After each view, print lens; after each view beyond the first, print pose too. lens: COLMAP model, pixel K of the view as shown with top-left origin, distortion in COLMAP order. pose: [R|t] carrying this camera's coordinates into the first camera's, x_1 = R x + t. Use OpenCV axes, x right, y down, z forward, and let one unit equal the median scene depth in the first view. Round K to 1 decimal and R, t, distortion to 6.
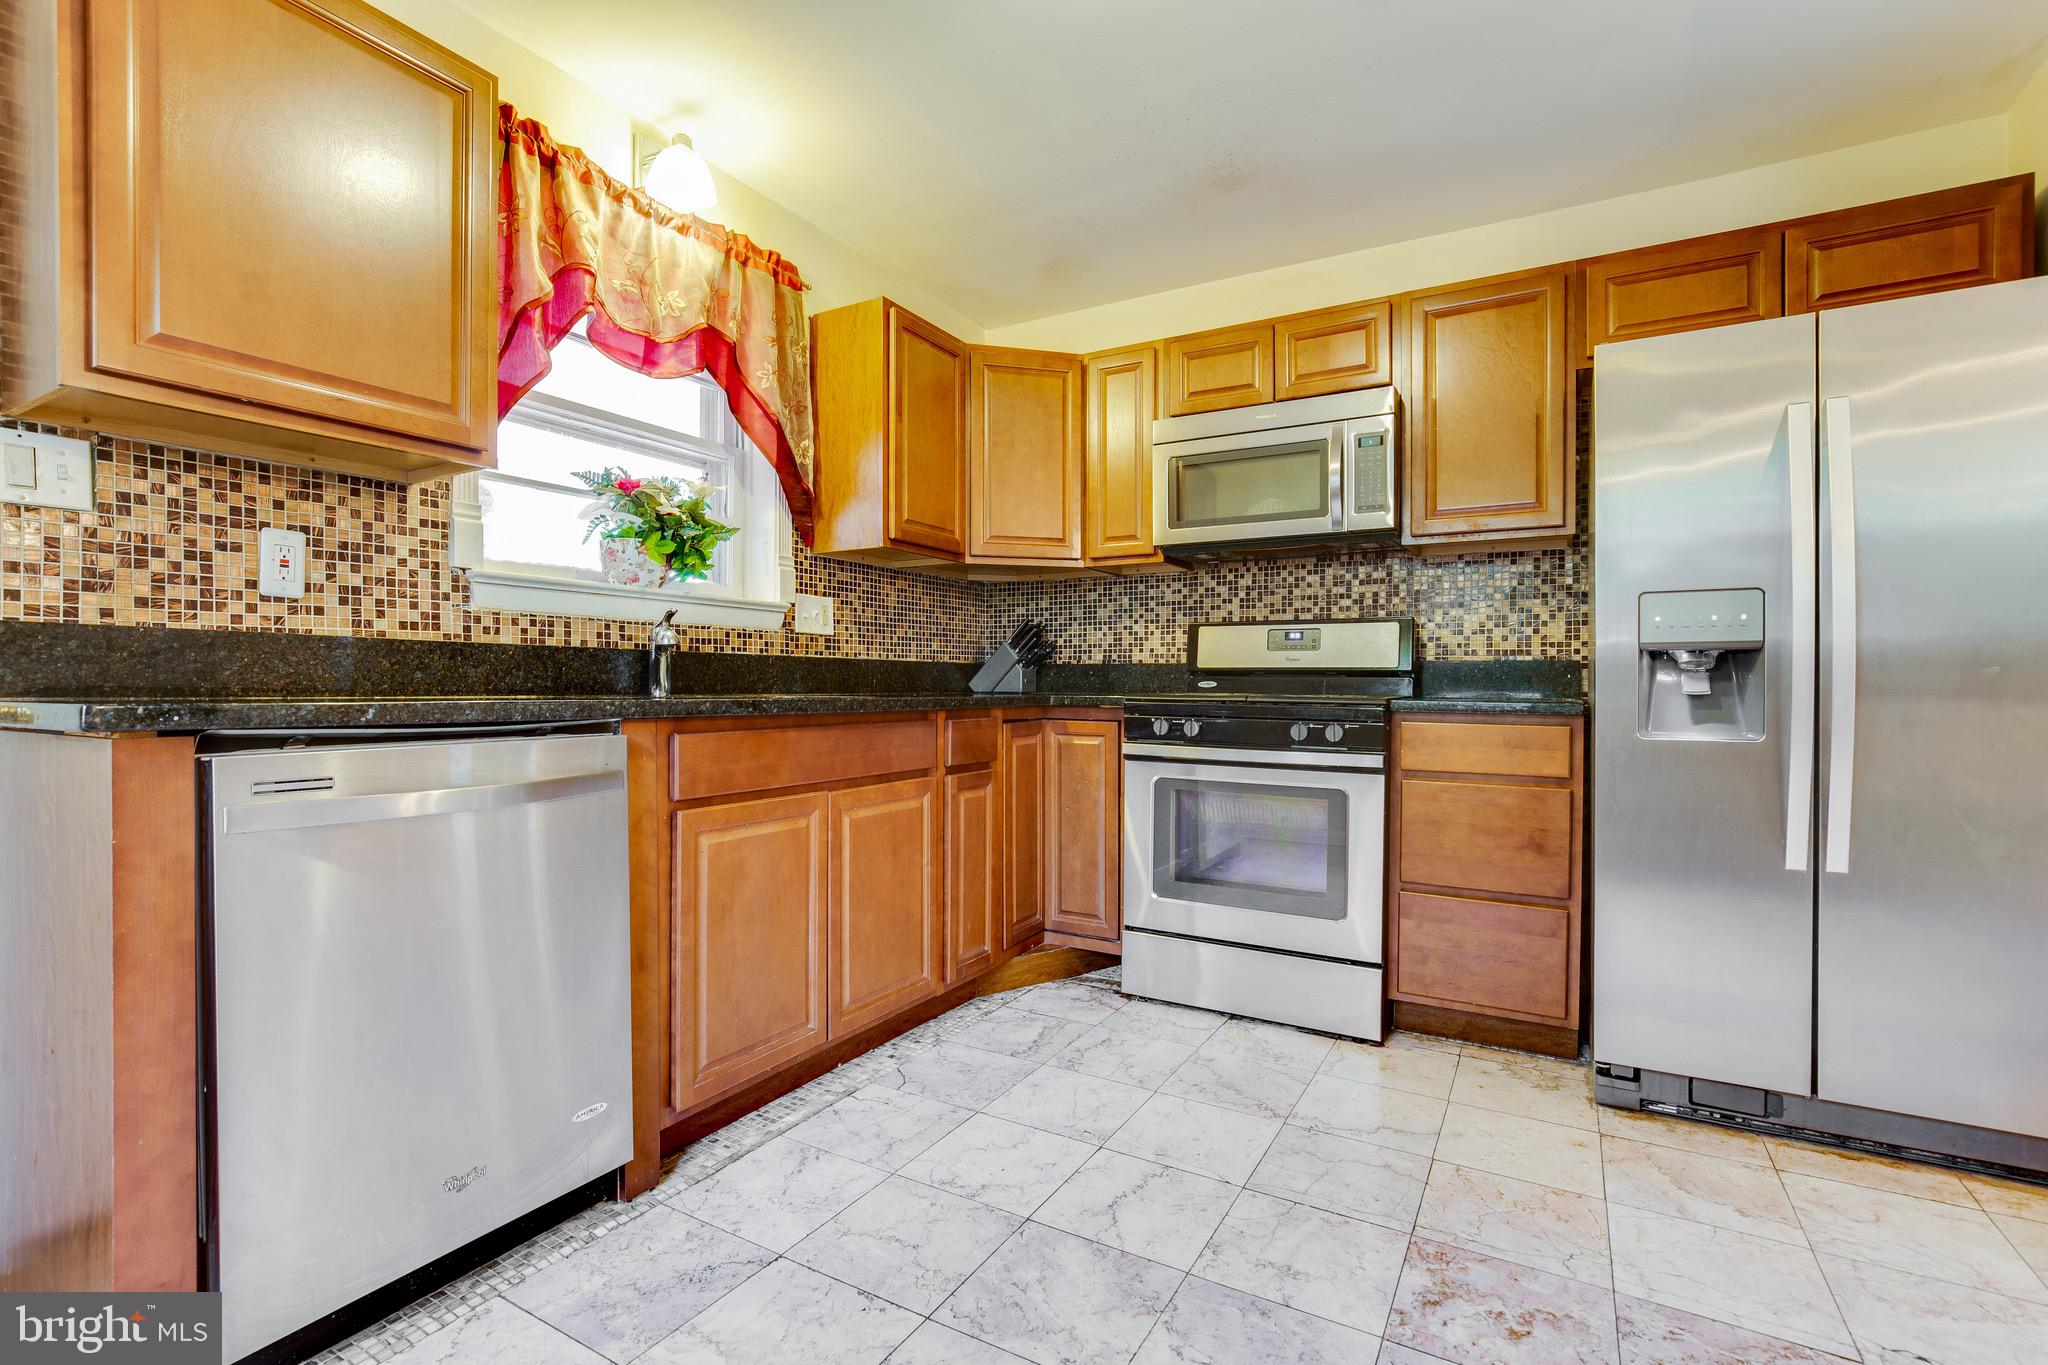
lens RADIAL K [[949.9, 0, 1019.2], [0, 949.9, 682.4], [0, 0, 1]] dist [-0.007373, 0.000727]
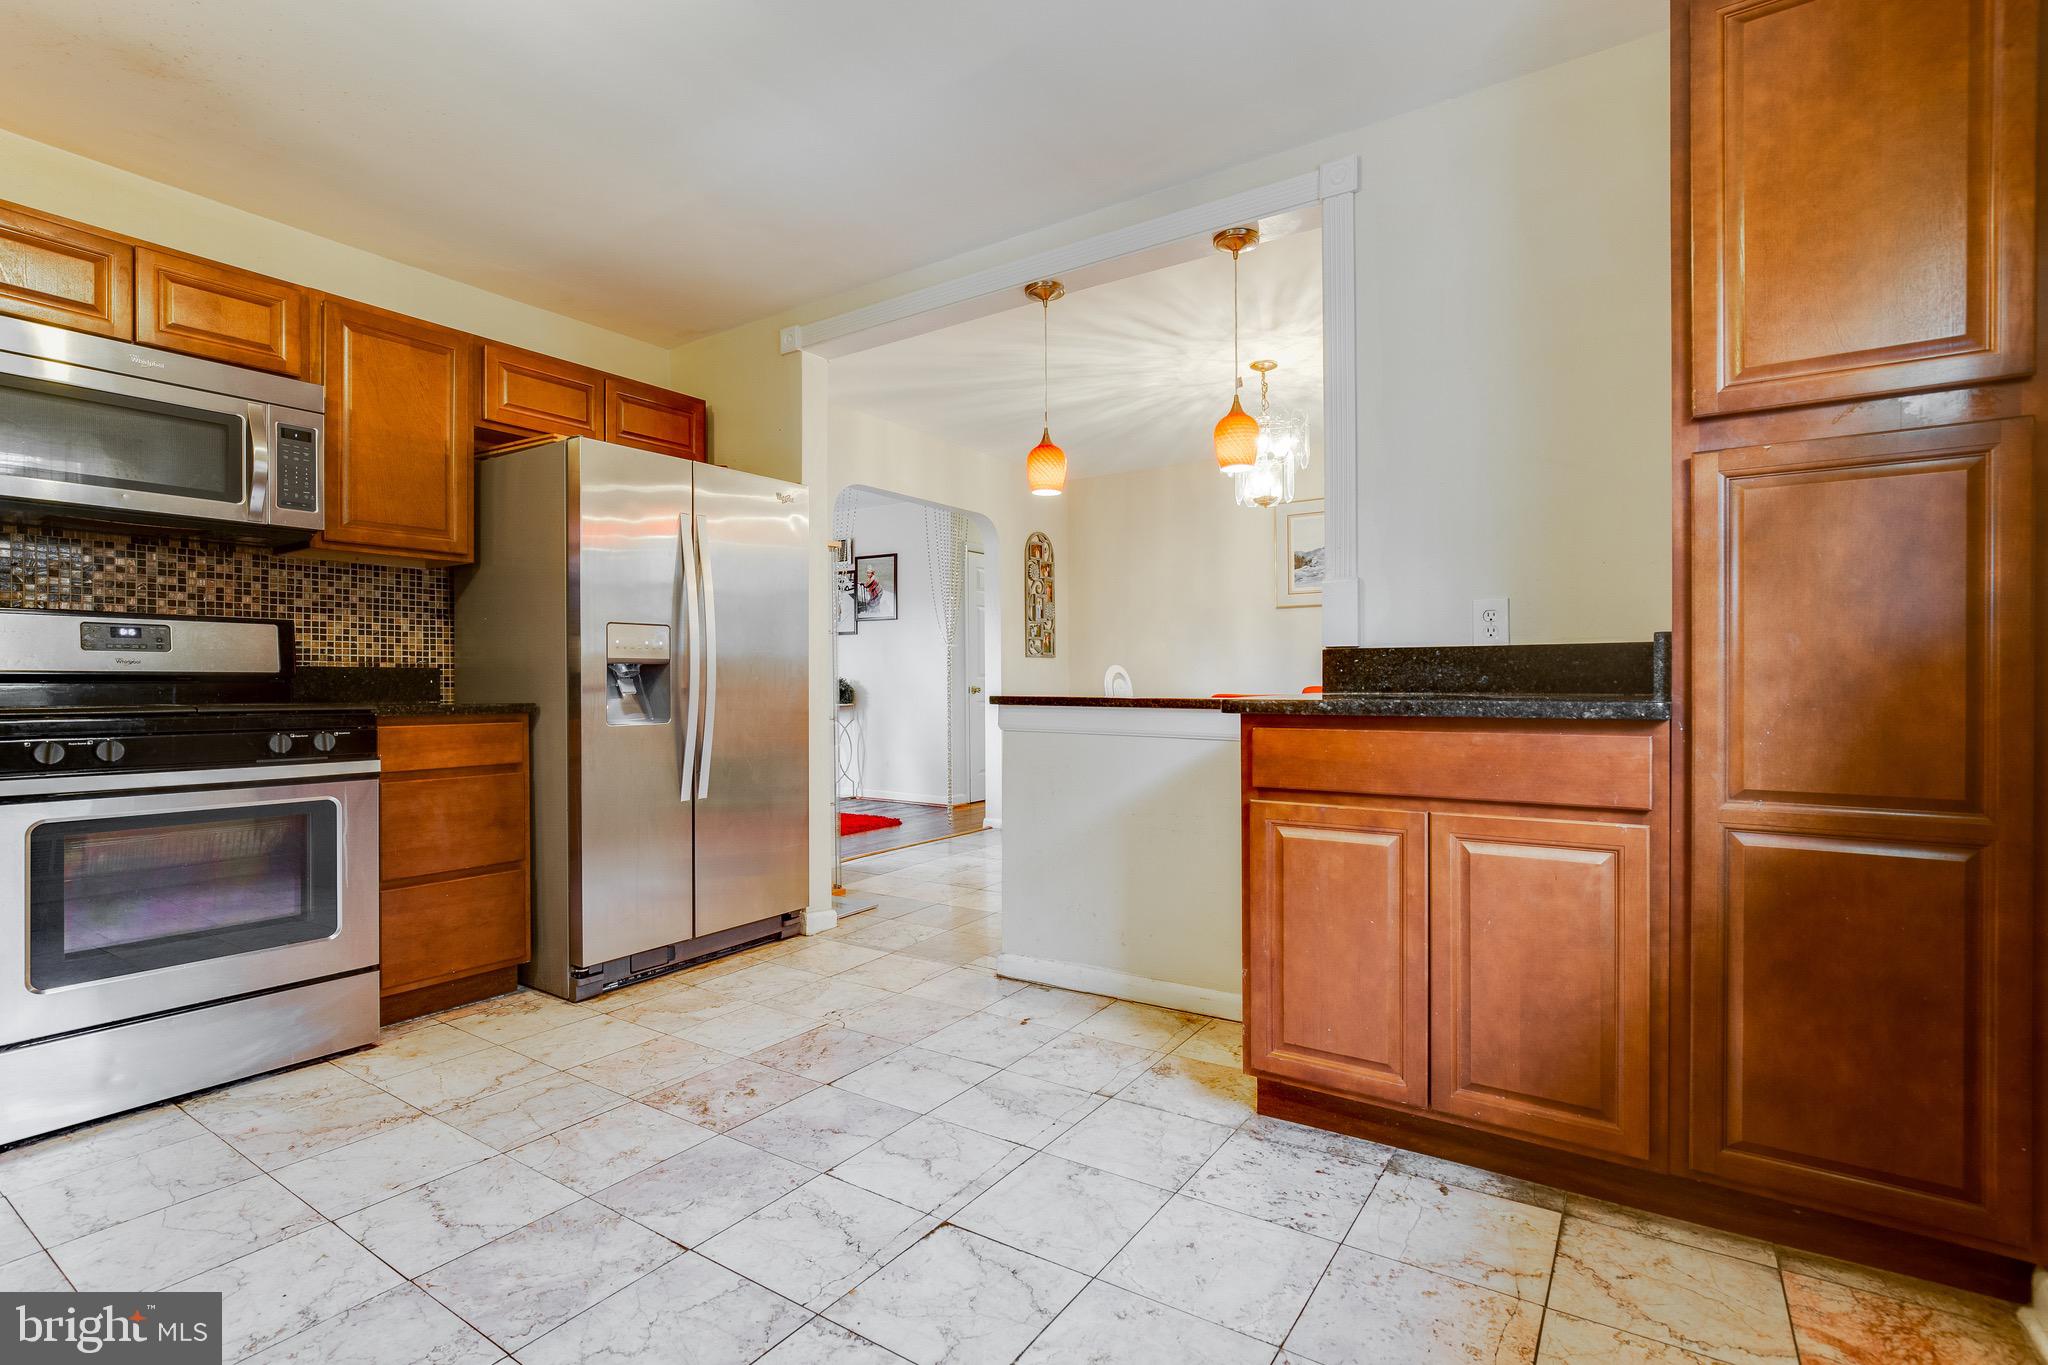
lens RADIAL K [[949.9, 0, 1019.2], [0, 949.9, 682.4], [0, 0, 1]] dist [-0.007373, 0.000727]
pose [[0.071981, -0.002882, 0.997402, -0.630545], [0.007971, 0.999966, 0.002314, -0.003249], [-0.997374, 0.007784, 0.072001, 0.258123]]
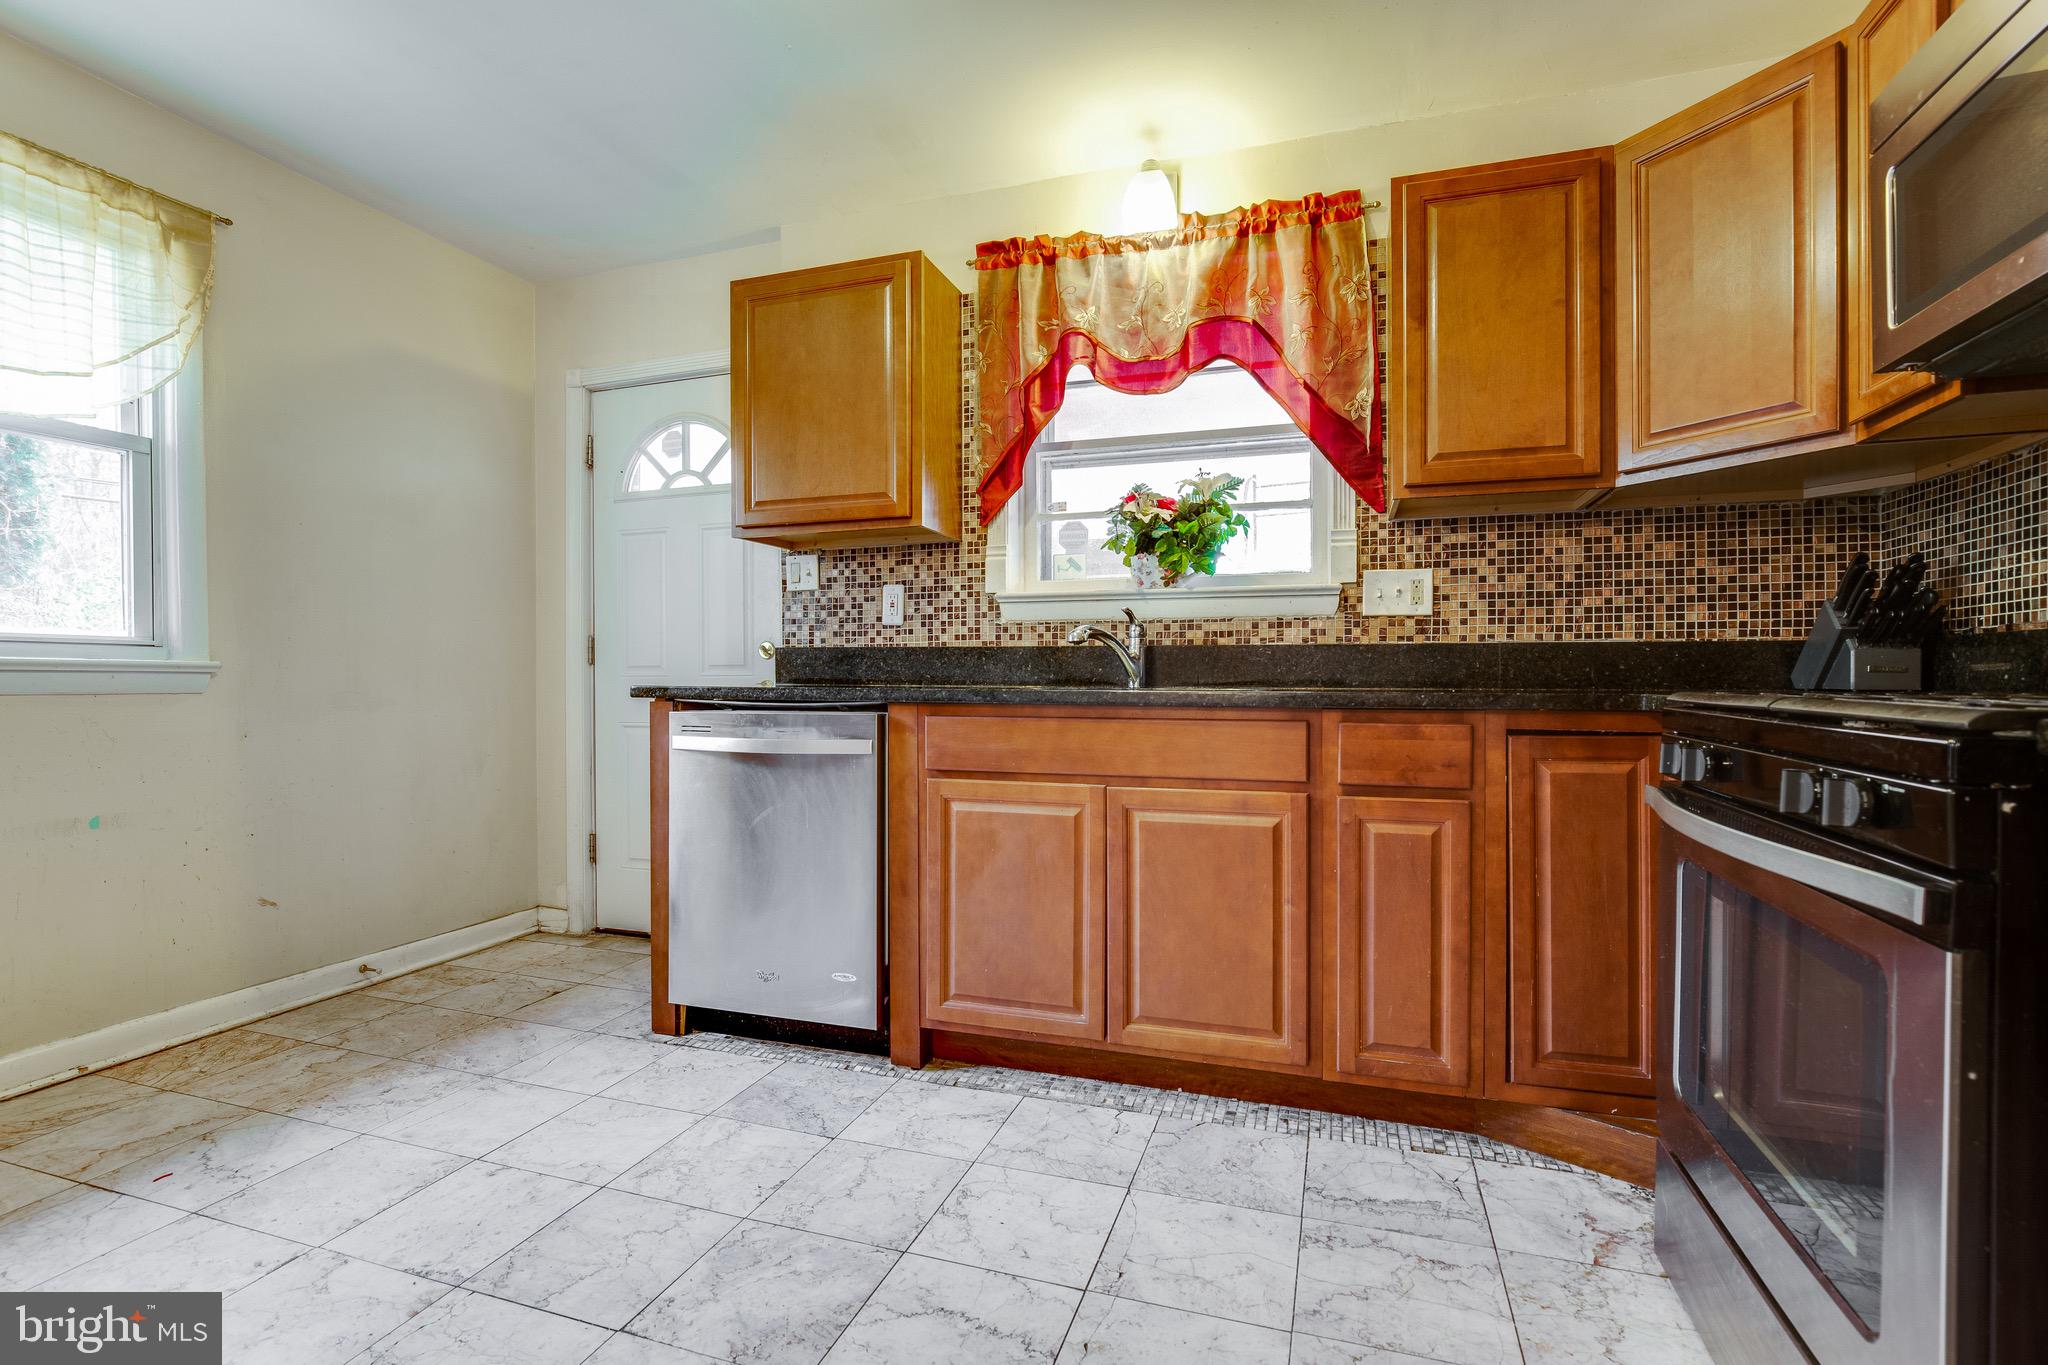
lens RADIAL K [[930.9, 0, 1024.0], [0, 930.9, 682.5], [0, 0, 1]] dist [-0.006802, -0.000146]
pose [[0.207315, 0.002522, -0.978271, 0.682374], [0.002579, 0.999992, 0.003125, 0.005134], [0.978271, -0.003171, 0.207306, 0.688234]]
